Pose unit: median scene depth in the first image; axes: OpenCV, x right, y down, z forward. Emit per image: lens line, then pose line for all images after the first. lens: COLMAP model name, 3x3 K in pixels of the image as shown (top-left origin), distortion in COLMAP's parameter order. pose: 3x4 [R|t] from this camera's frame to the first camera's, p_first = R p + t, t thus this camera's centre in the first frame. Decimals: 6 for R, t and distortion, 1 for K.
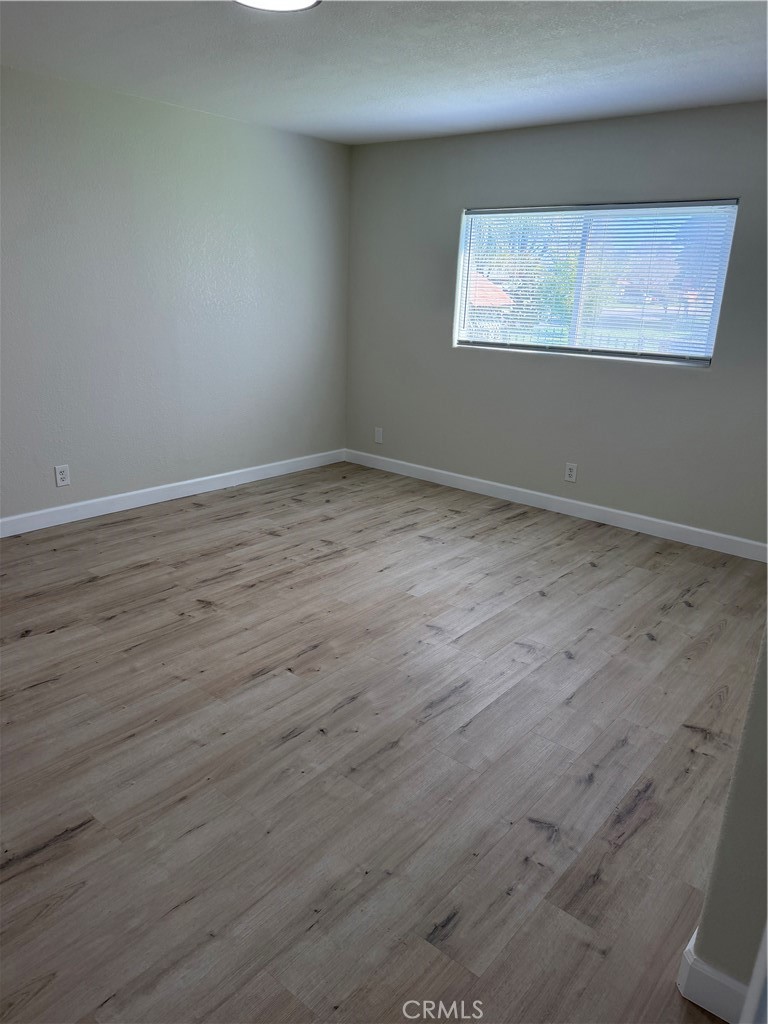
lens RADIAL K [[721.7, 0, 374.7], [0, 721.7, 522.6], [0, 0, 1]] dist [0.051832, -0.087701]
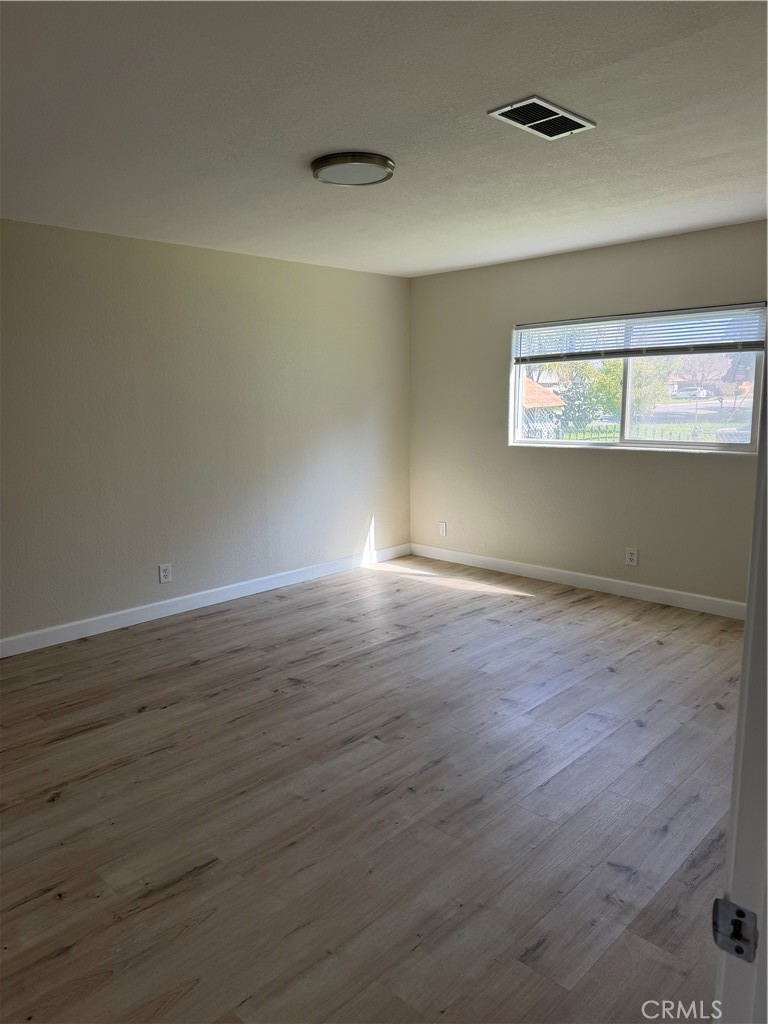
lens RADIAL K [[721.7, 0, 374.7], [0, 721.7, 522.6], [0, 0, 1]] dist [0.051832, -0.087701]
pose [[0.996022, -0.039265, -0.079985, -0.023548], [0.027514, 0.989333, -0.143049, 0.044492], [0.084749, 0.140279, 0.986478, -0.143171]]
